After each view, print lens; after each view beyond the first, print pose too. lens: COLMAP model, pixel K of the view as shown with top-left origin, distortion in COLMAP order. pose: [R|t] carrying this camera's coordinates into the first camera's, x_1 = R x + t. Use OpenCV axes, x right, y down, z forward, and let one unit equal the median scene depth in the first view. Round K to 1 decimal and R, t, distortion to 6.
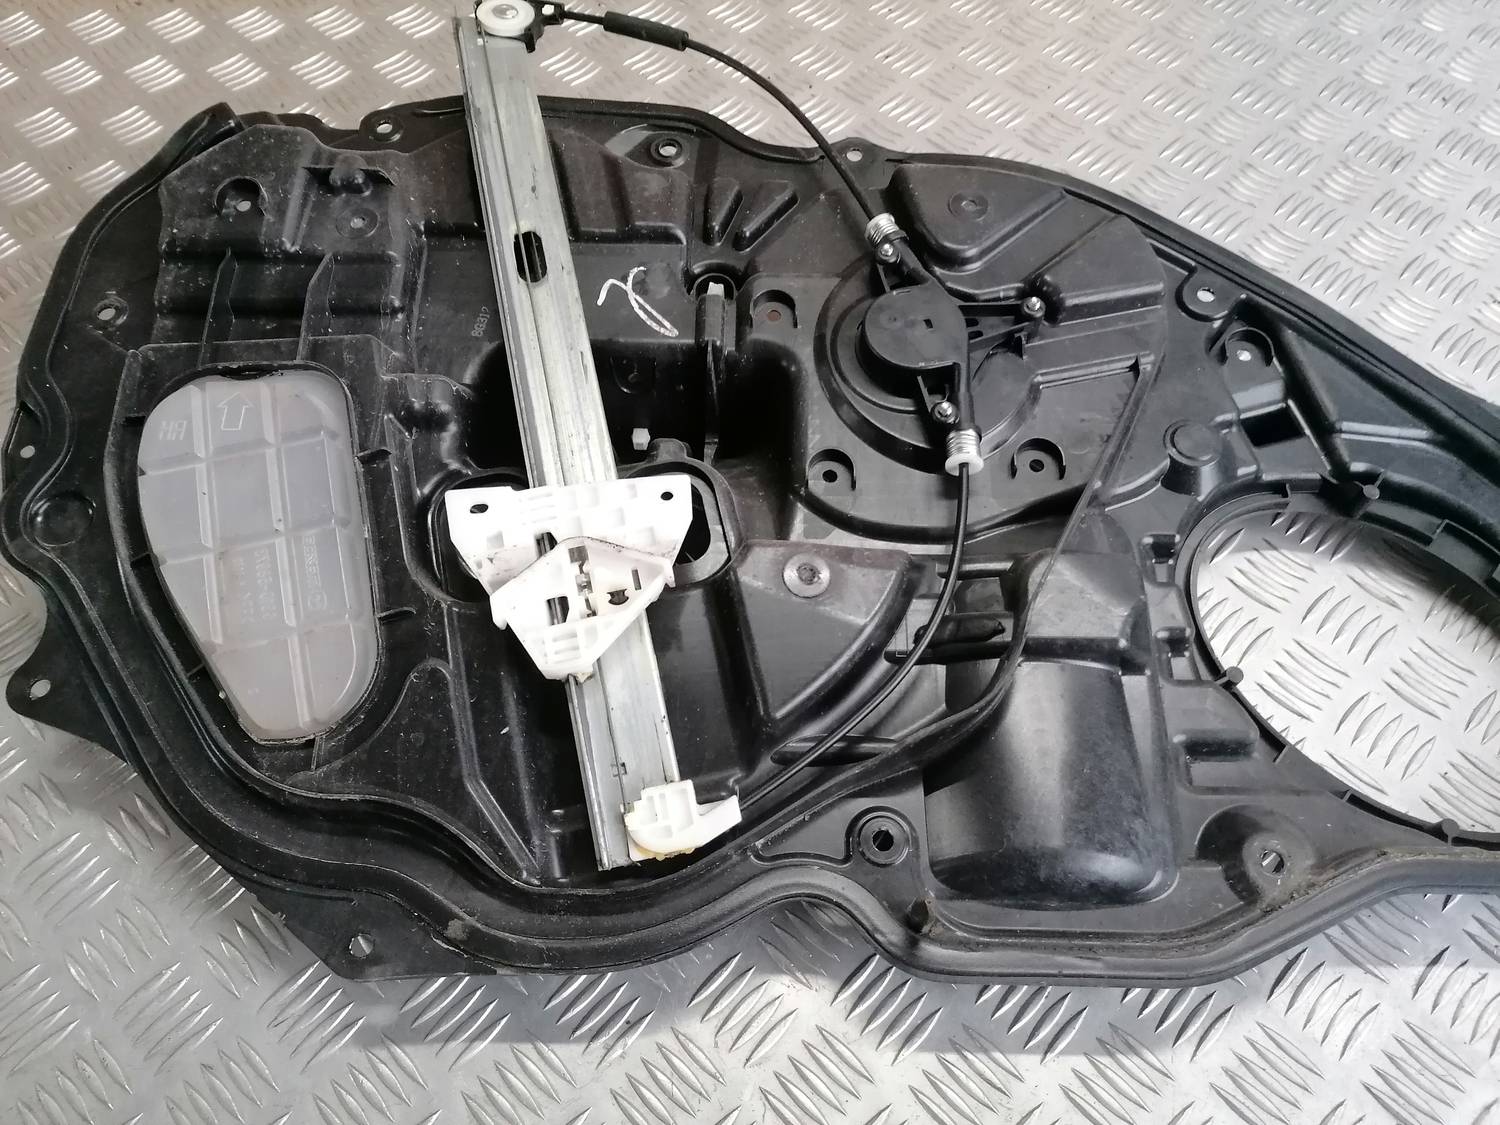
lens RADIAL K [[1127.2, 0, 750.0], [0, 1127.2, 562.5], [0, 0, 1]] dist [0.049719, -0.075827]
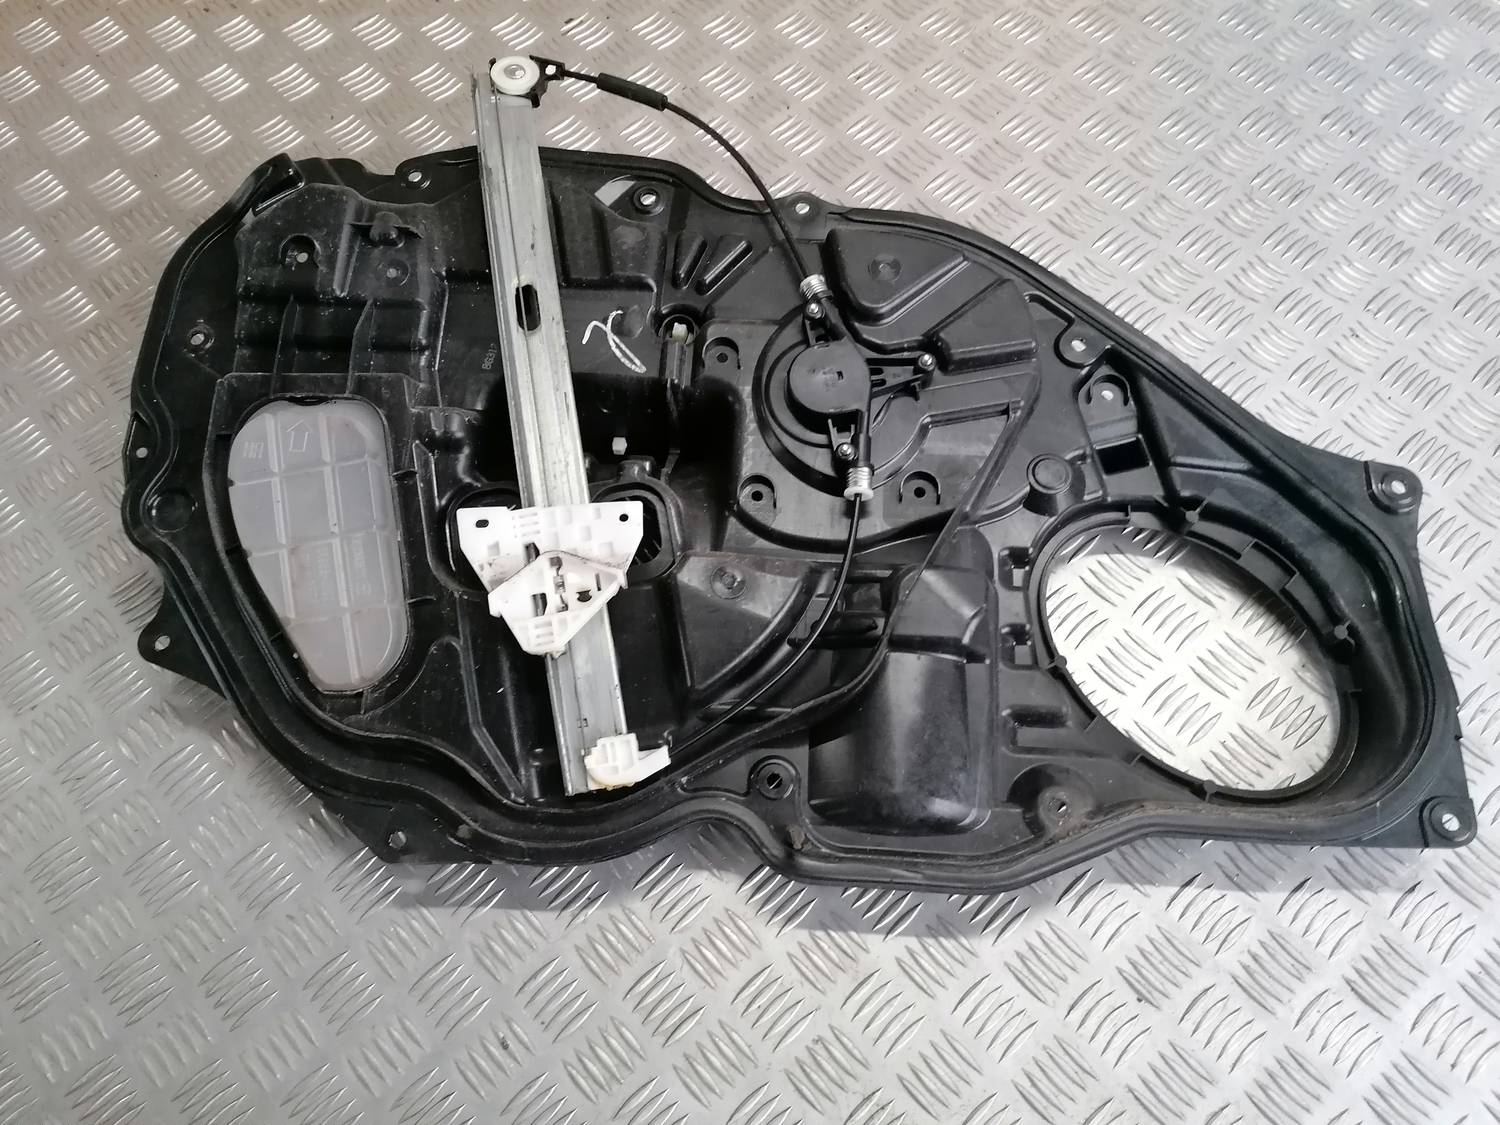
lens RADIAL K [[1107.3, 0, 748.1], [0, 1107.3, 571.8], [0, 0, 1]] dist [0.052908, -0.078127]
pose [[0.998548, 0.032841, -0.042690, 0.123196], [-0.027269, 0.991767, 0.125117, -0.155830], [0.046447, -0.123771, 0.991223, -0.271000]]
